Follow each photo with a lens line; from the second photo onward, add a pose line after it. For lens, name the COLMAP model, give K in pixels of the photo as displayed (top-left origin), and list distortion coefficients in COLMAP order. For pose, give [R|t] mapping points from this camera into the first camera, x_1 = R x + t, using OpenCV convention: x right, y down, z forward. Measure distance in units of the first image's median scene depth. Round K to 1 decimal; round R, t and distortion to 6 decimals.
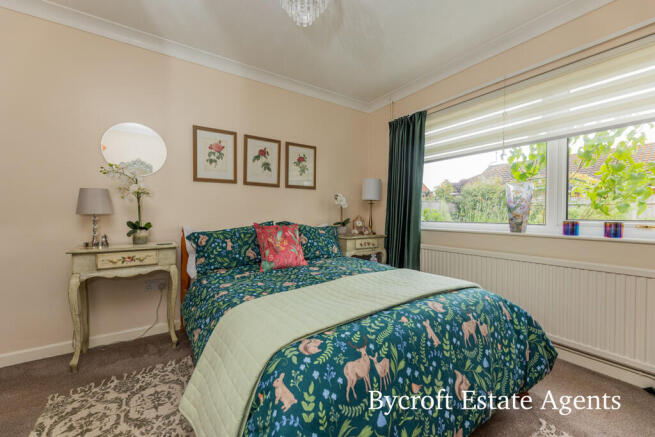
lens RADIAL K [[263.9, 0, 327.5], [0, 263.9, 218.5], [0, 0, 1]] dist [-0.000097, -0.000006]
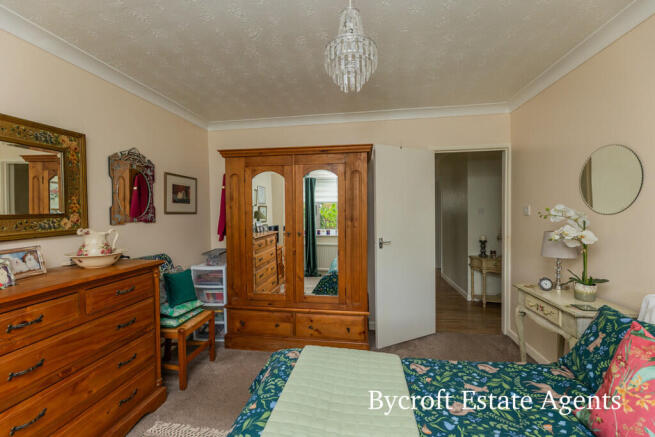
lens RADIAL K [[263.9, 0, 327.5], [0, 263.9, 218.5], [0, 0, 1]] dist [-0.000097, -0.000006]
pose [[-0.678349, 0.024937, -0.734317, 0.472226], [-0.000355, 0.999413, 0.034267, -0.205424], [0.734740, 0.023506, -0.677941, 1.083854]]
